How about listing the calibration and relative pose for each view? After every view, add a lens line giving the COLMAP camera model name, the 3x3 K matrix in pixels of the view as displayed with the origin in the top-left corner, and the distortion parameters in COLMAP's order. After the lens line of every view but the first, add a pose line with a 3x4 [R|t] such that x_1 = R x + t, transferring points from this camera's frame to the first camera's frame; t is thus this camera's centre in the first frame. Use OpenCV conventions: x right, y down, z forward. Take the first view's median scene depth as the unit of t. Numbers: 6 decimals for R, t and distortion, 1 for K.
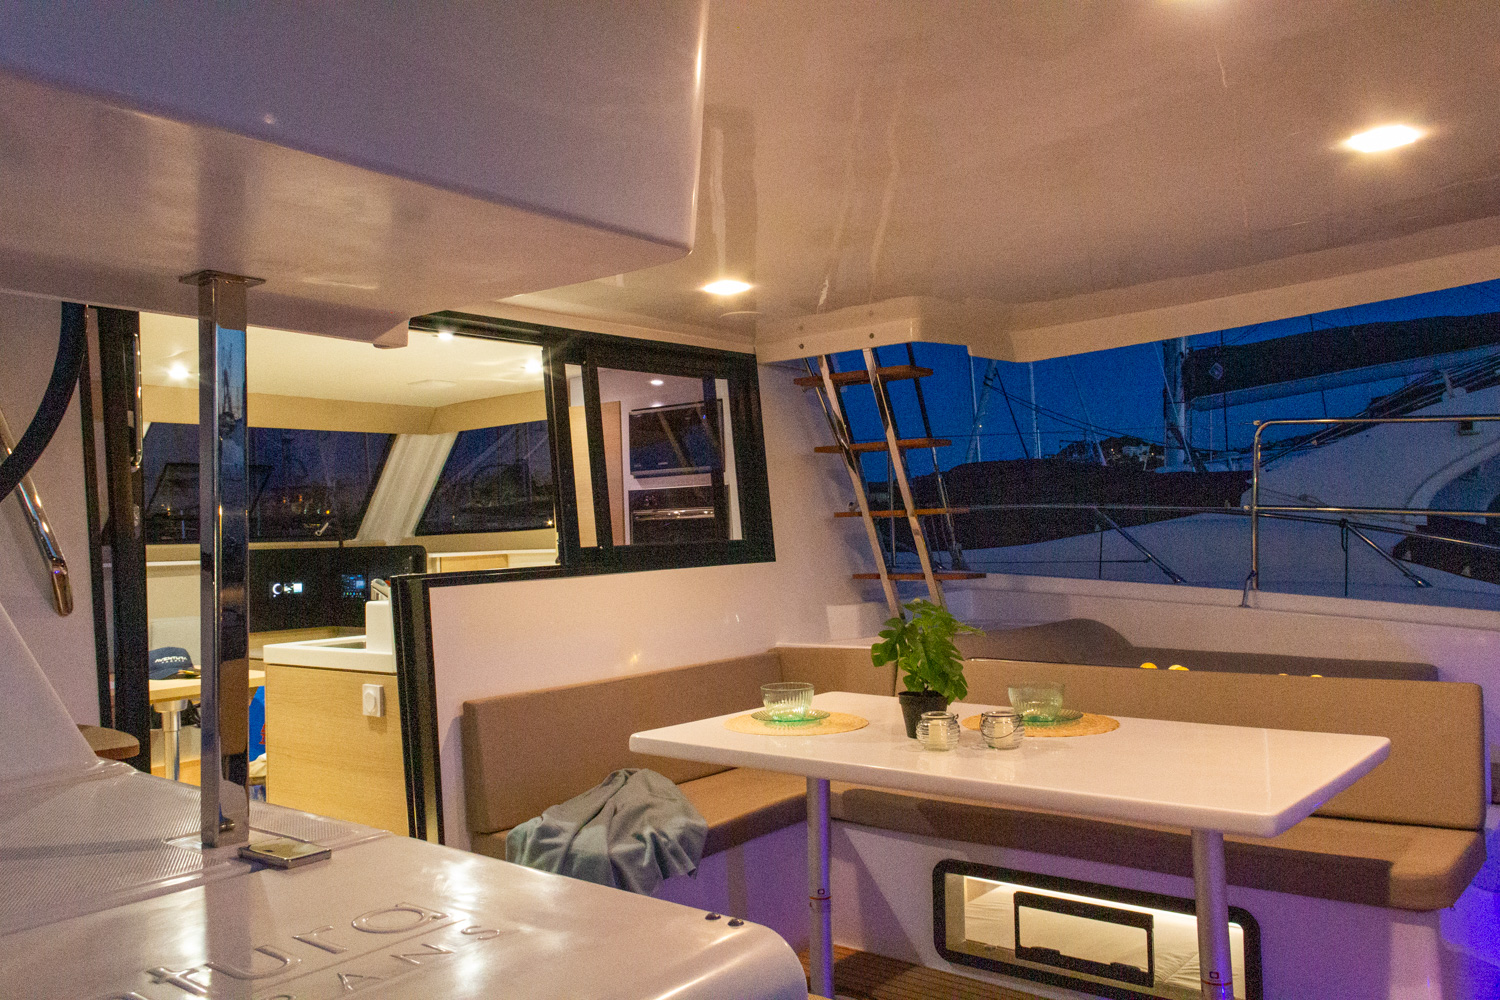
lens RADIAL K [[1299.0, 0, 757.5], [0, 1299.0, 511.6], [0, 0, 1]] dist [0.035255, -0.010587]
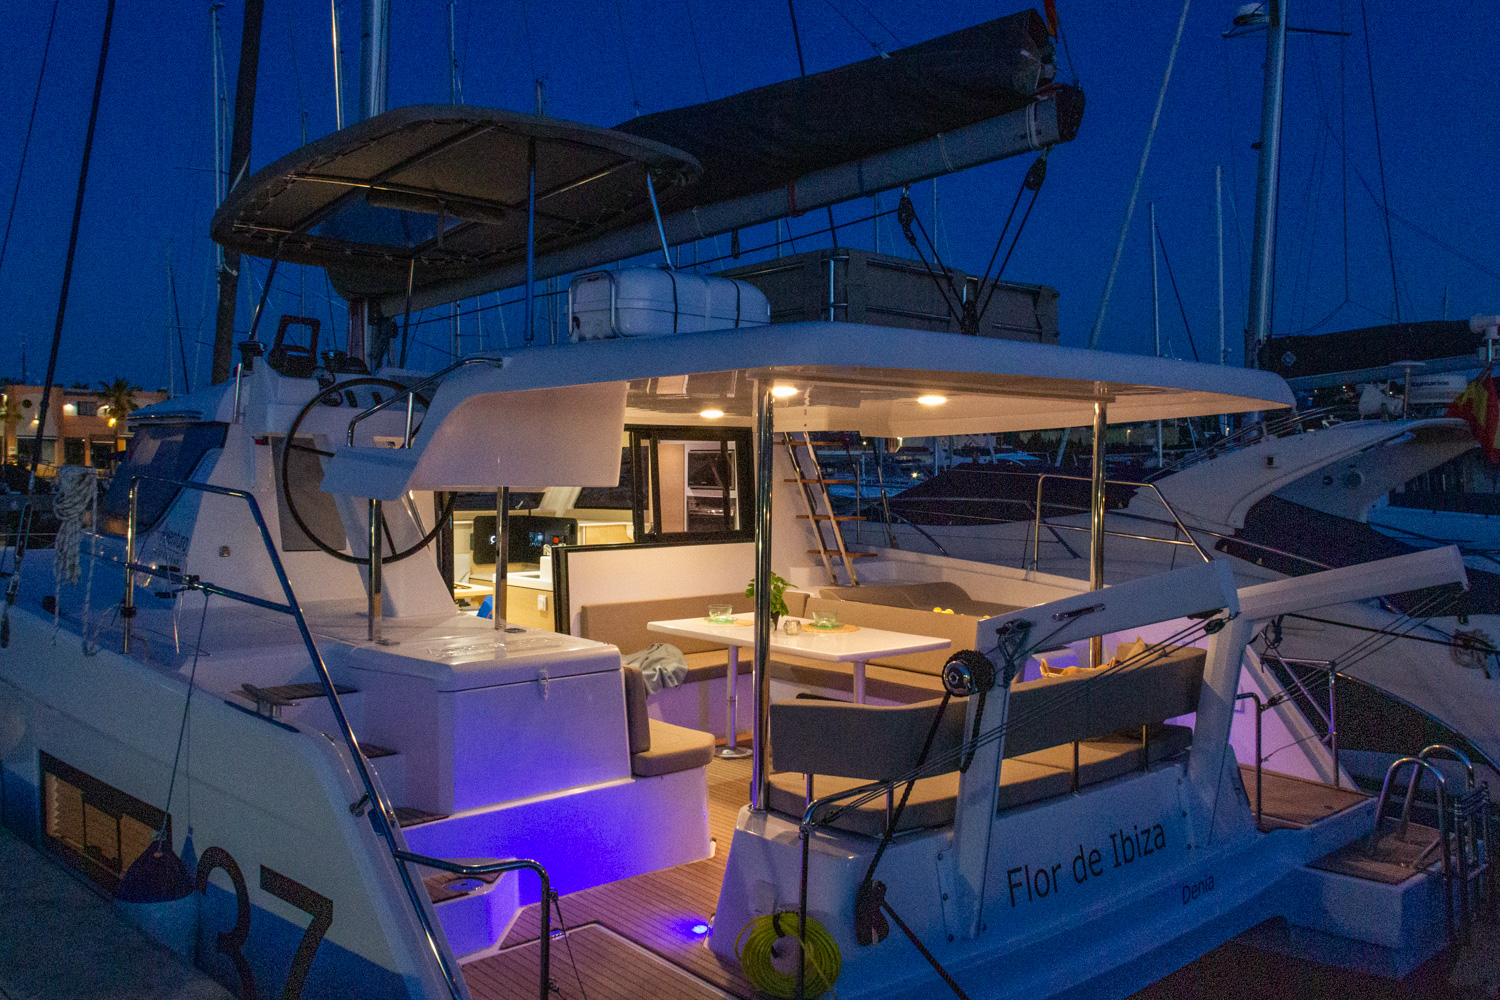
lens RADIAL K [[1299.0, 0, 747.7], [0, 1299.0, 492.5], [0, 0, 1]] dist [0.035255, -0.010587]
pose [[0.988745, 0.041561, -0.143725, 0.286068], [-0.036053, 0.998520, 0.040721, -0.114932], [0.145205, -0.035081, 0.988780, -0.895266]]
